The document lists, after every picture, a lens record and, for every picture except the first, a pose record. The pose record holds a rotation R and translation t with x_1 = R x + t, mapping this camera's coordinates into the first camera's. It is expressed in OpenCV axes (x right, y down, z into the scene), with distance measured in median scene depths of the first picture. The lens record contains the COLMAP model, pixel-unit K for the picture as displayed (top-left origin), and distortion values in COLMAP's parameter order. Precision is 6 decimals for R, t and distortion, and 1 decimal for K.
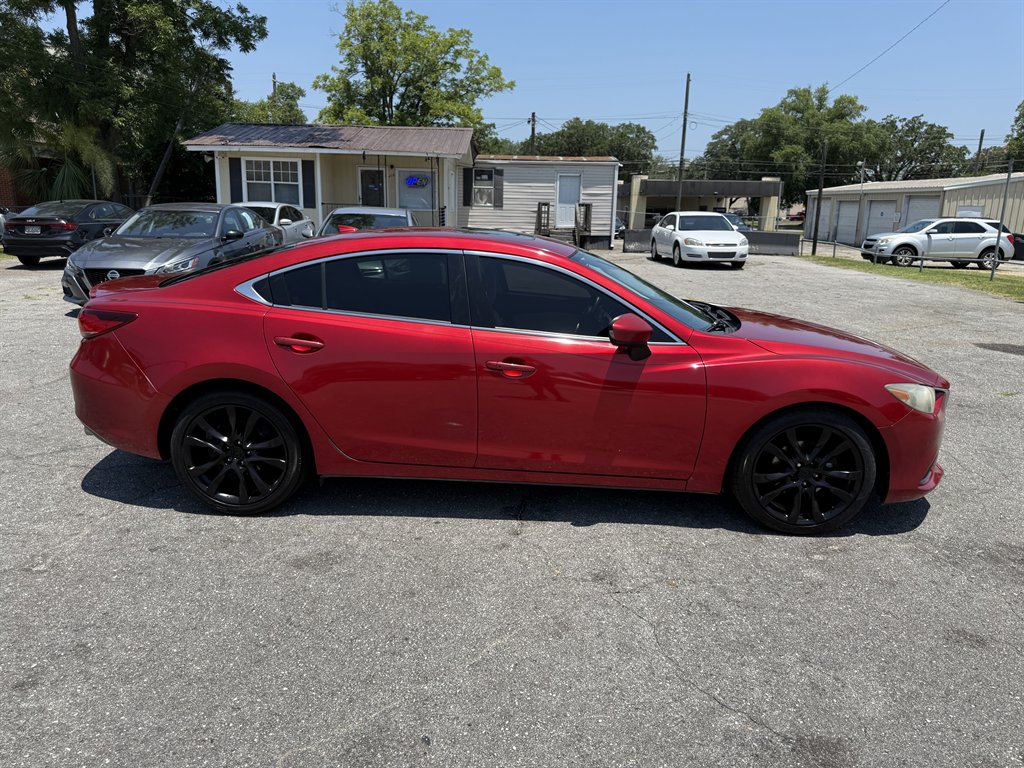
lens RADIAL K [[766.3, 0, 512.0], [0, 766.3, 384.0], [0, 0, 1]] dist [0.003216, -0.010042]
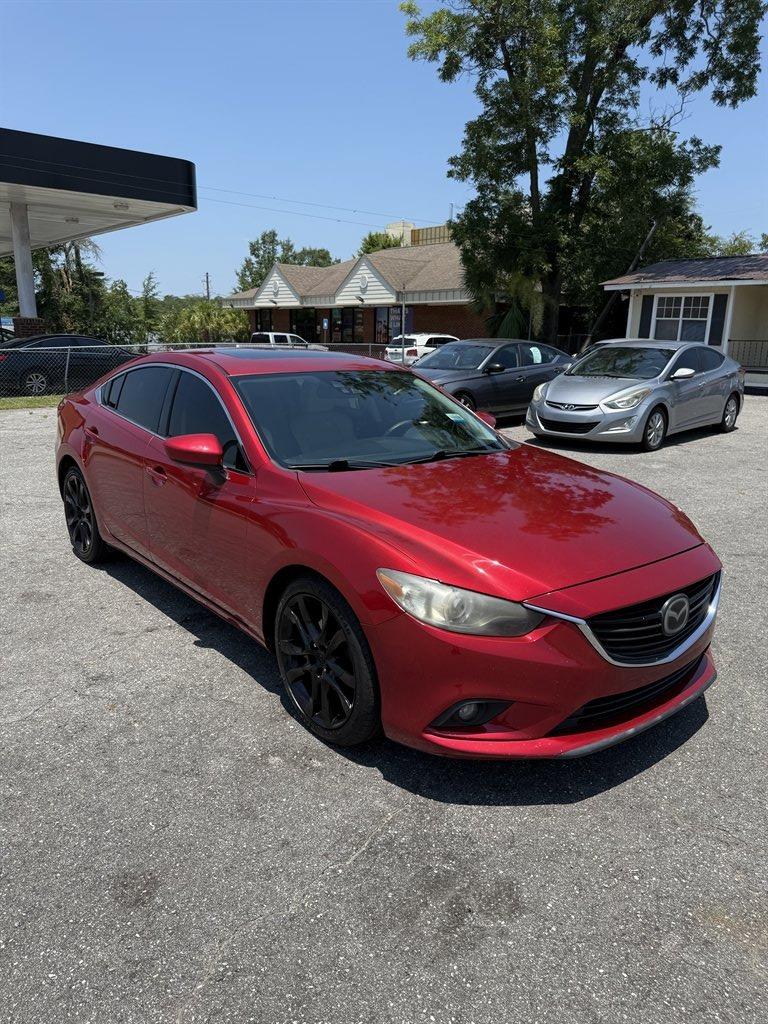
lens RADIAL K [[765.7, 0, 384.0], [0, 765.7, 512.0], [0, 0, 1]] dist [0.007821, -0.003011]
pose [[0.634411, 0.165446, -0.755083, 0.175391], [-0.179322, 0.981678, 0.064431, -0.016592], [0.751908, 0.094527, 0.652456, 0.093007]]
